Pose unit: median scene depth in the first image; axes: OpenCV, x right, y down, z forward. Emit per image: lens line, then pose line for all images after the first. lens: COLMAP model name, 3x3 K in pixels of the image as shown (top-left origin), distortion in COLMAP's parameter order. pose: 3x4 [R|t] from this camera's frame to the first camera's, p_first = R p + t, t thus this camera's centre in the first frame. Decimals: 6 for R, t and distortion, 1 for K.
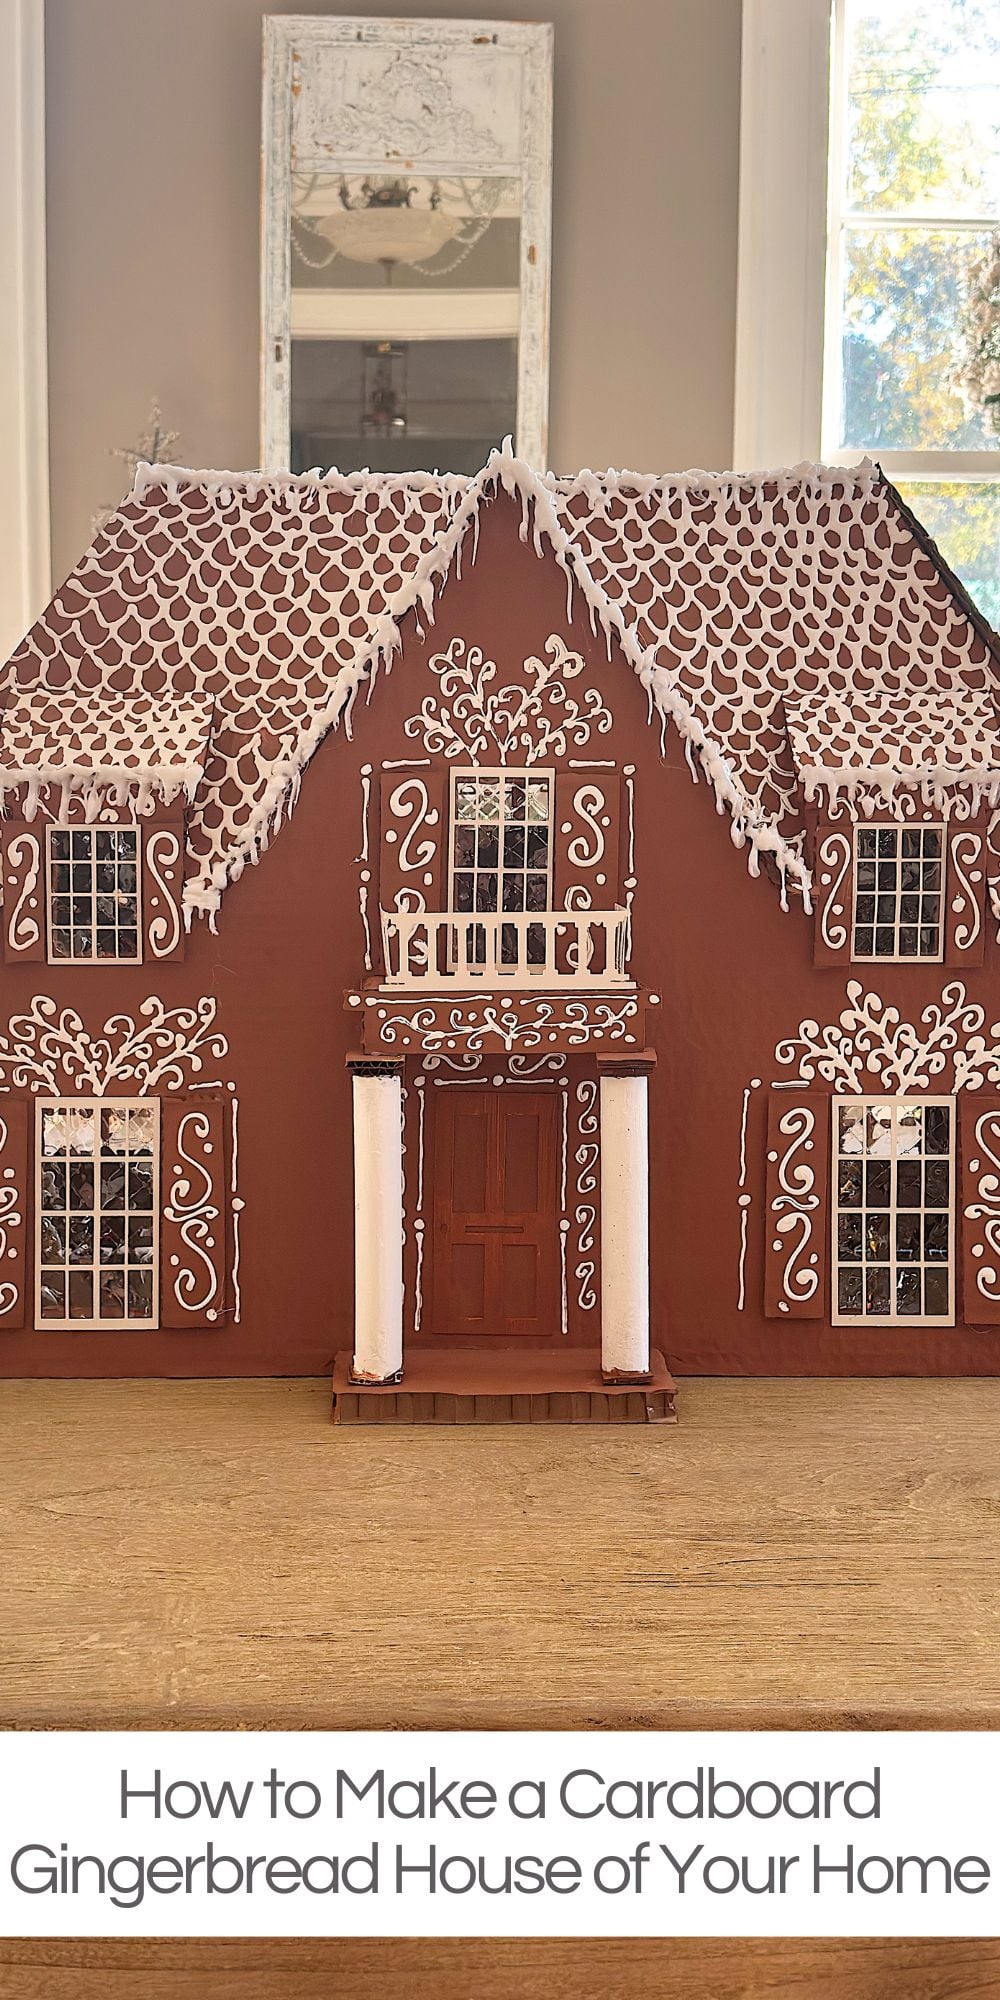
lens RADIAL K [[2043.1, 0, 462.3], [0, 2043.1, 947.5], [0, 0, 1]] dist [0.138202, -0.007537]
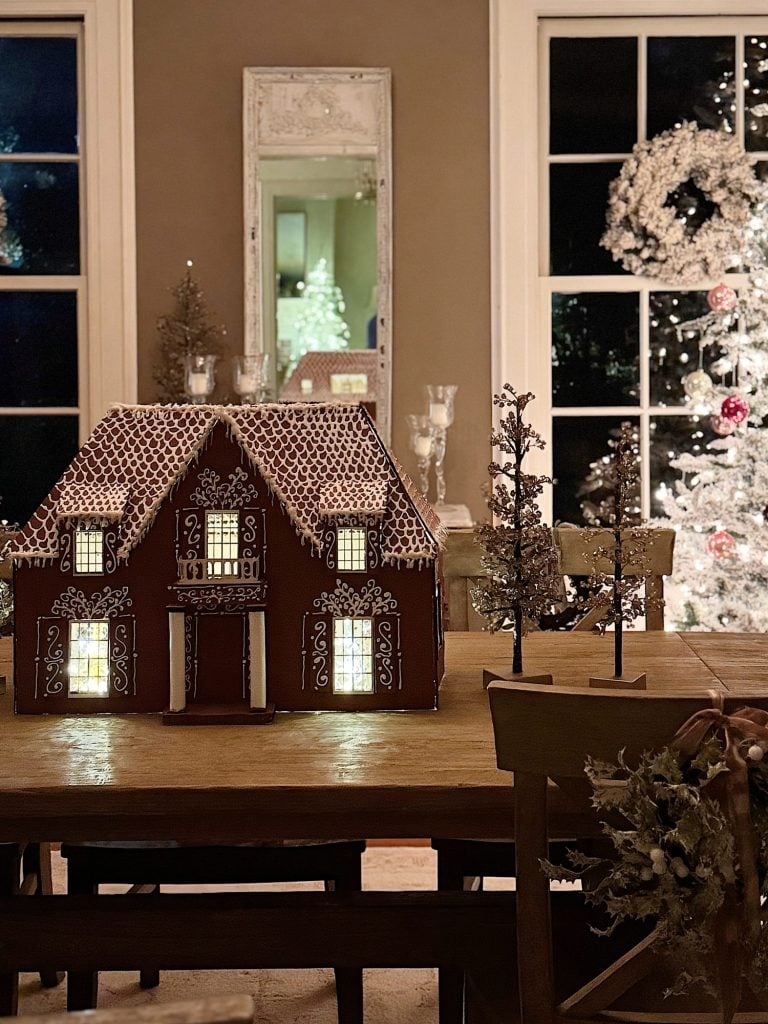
lens RADIAL K [[1405.1, 0, 395.9], [0, 1405.1, 400.3], [0, 0, 1]] dist [0.085121, 0.027485]
pose [[0.999765, -0.009006, -0.019717, 0.317632], [0.007445, 0.996937, -0.077860, -0.083843], [0.020357, 0.077695, 0.996769, -1.091776]]
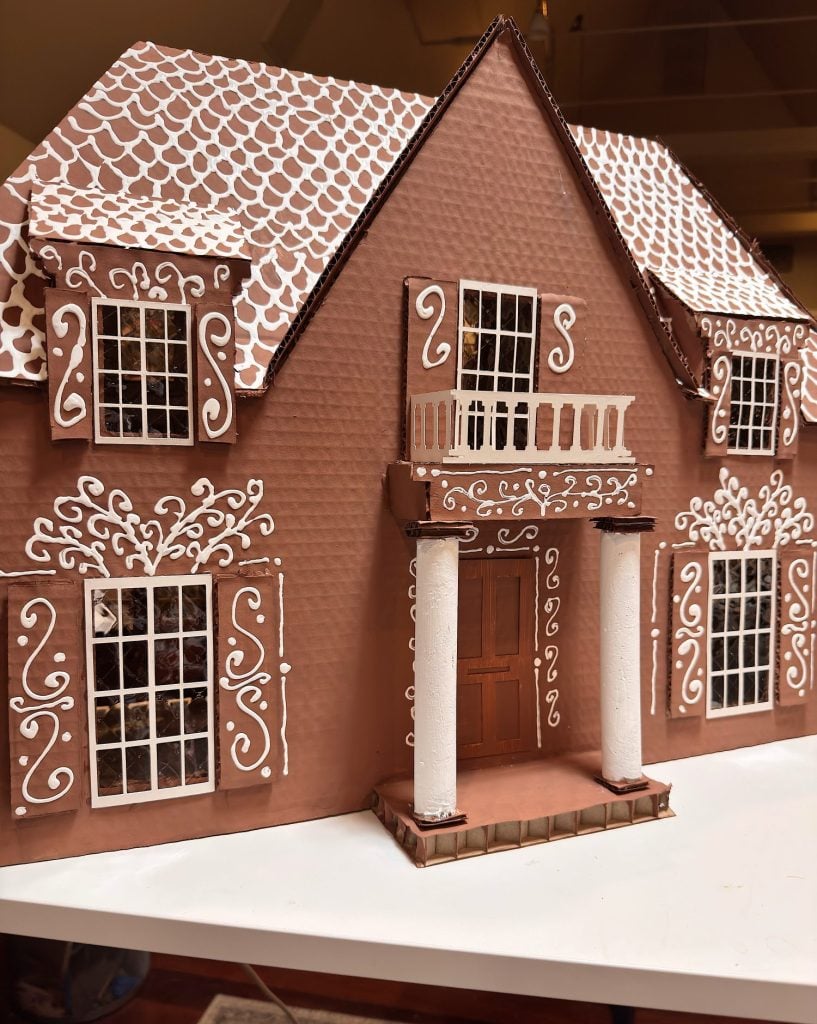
lens RADIAL K [[801.1, 0, 424.8], [0, 801.1, 553.6], [0, 0, 1]] dist [0.067526, -0.141697]
pose [[0.926576, -0.033719, 0.374594, -0.198809], [0.028744, 0.999409, 0.018861, 0.057609], [-0.375008, -0.006708, 0.926997, 0.570860]]
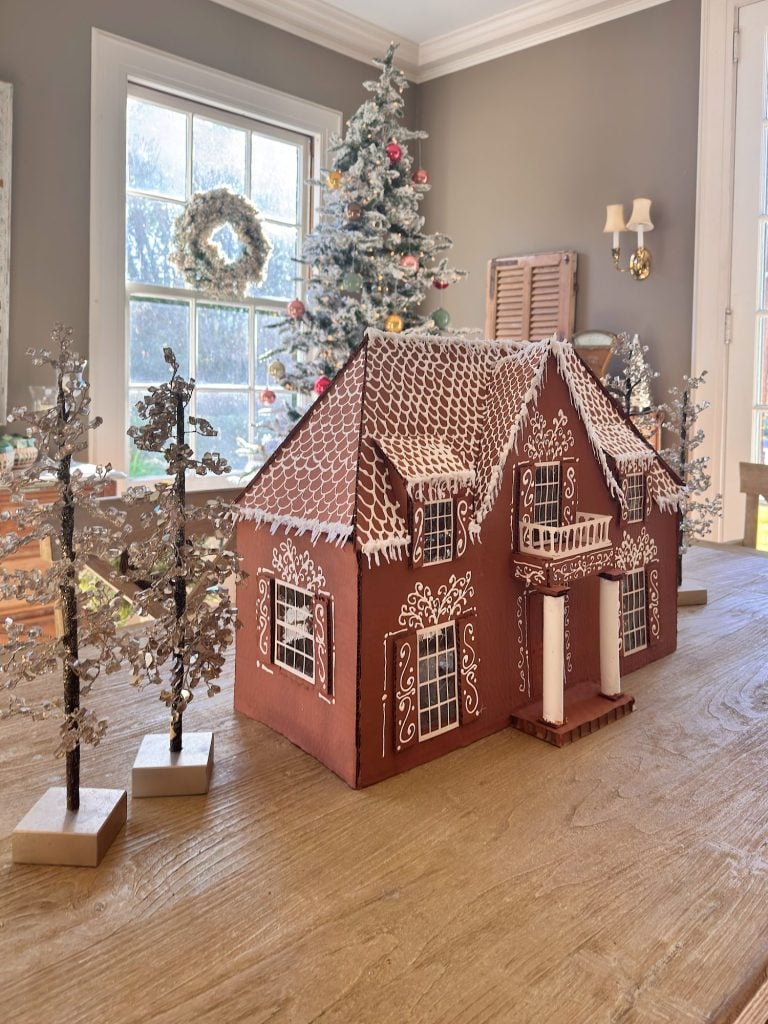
lens RADIAL K [[792.3, 0, 385.5], [0, 792.3, 439.5], [0, 0, 1]] dist [0.100113, 0.000064]
pose [[0.750460, -0.041643, 0.659602, -0.757765], [0.059367, 0.998226, -0.004524, -0.120842], [-0.658244, 0.042554, 0.751601, 0.390286]]
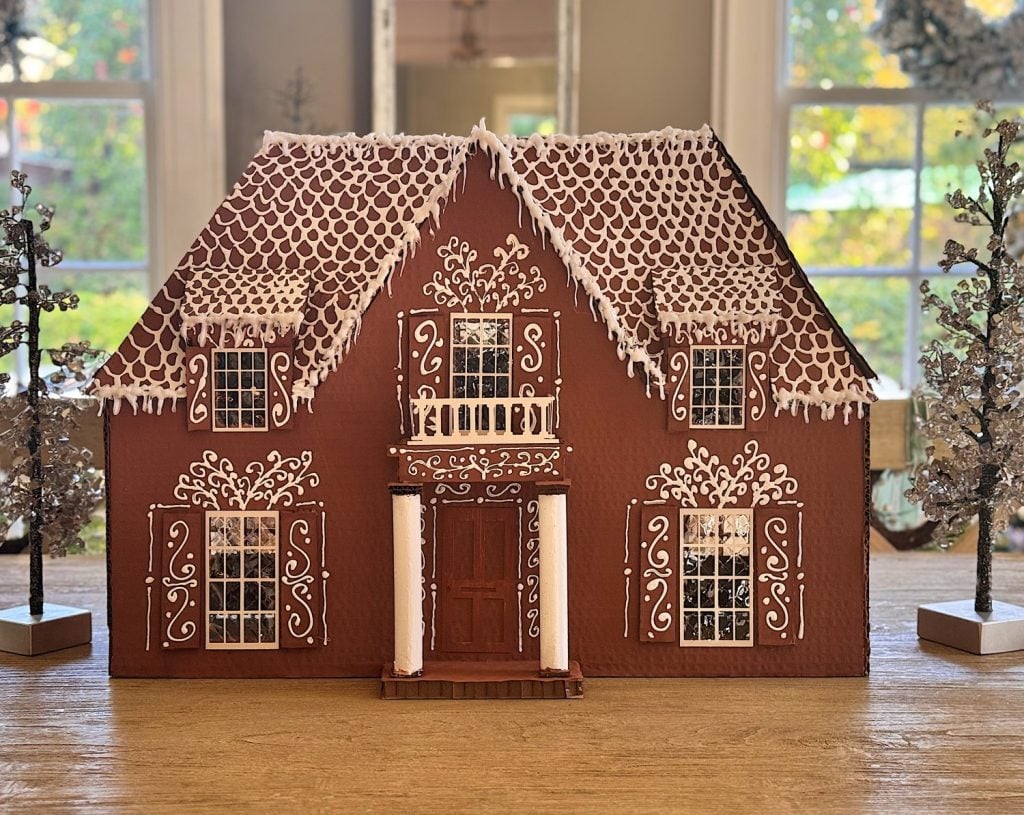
lens RADIAL K [[1602.2, 0, 482.2], [0, 1602.2, 433.7], [0, 0, 1]] dist [0.098735, -0.046007]
pose [[0.999849, -0.004176, -0.016895, 0.041349], [0.004014, 0.999946, -0.009622, 0.023255], [0.016934, 0.009553, 0.999811, -0.310637]]
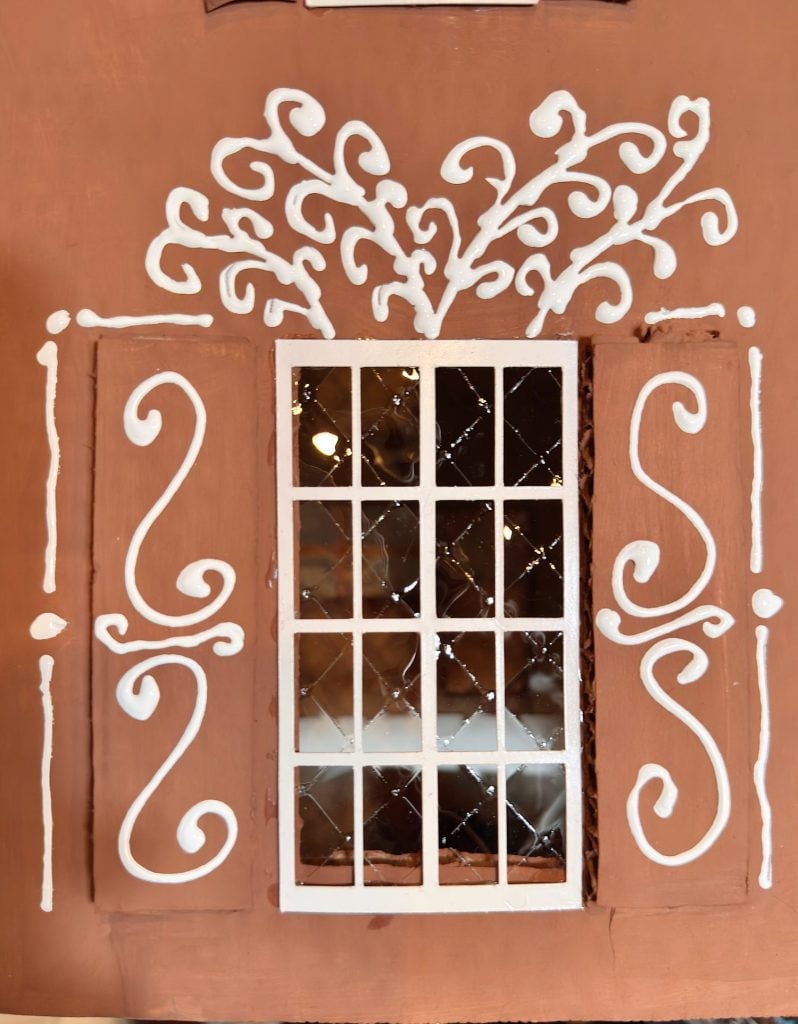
lens RADIAL K [[763.5, 0, 401.4], [0, 763.5, 594.8], [0, 0, 1]] dist [0.000495, -0.072045]
pose [[0.999794, -0.011940, -0.016410, -0.179122], [0.011434, 0.999467, -0.030568, 0.126750], [0.016766, 0.030374, 0.999398, 0.843043]]
